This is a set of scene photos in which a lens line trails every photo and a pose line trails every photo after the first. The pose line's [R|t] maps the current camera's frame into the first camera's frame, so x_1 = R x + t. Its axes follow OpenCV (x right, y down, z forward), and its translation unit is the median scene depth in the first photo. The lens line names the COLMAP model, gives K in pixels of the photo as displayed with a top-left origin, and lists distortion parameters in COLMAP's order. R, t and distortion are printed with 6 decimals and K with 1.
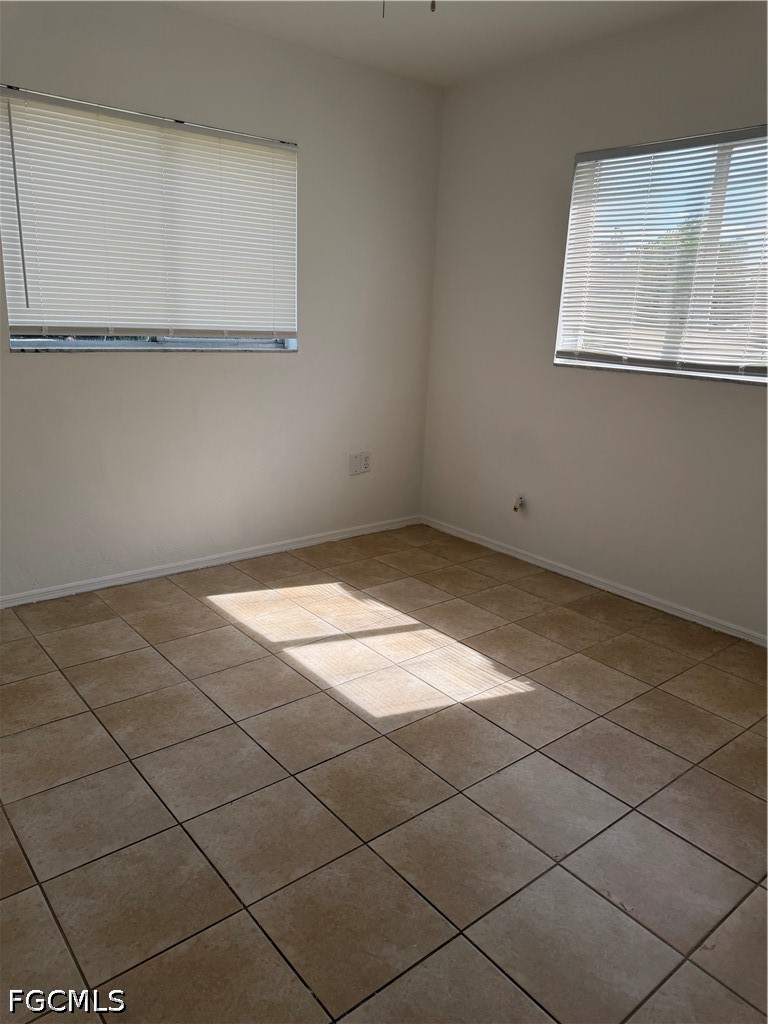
lens RADIAL K [[683.0, 0, 384.0], [0, 683.0, 512.0], [0, 0, 1]] dist [0.008132, -0.034664]
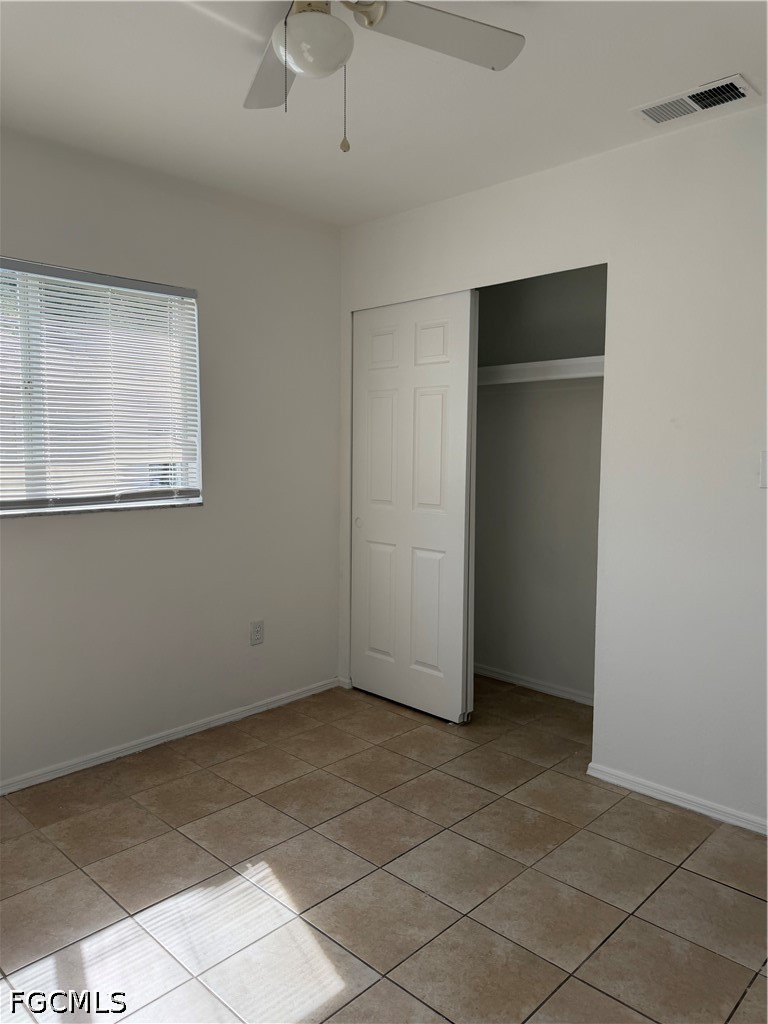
lens RADIAL K [[683.0, 0, 384.0], [0, 683.0, 512.0], [0, 0, 1]] dist [0.008132, -0.034664]
pose [[-0.086195, -0.125459, 0.988347, -0.526749], [0.274201, 0.950739, 0.144599, -0.222153], [-0.957802, 0.283469, -0.047548, 0.652038]]
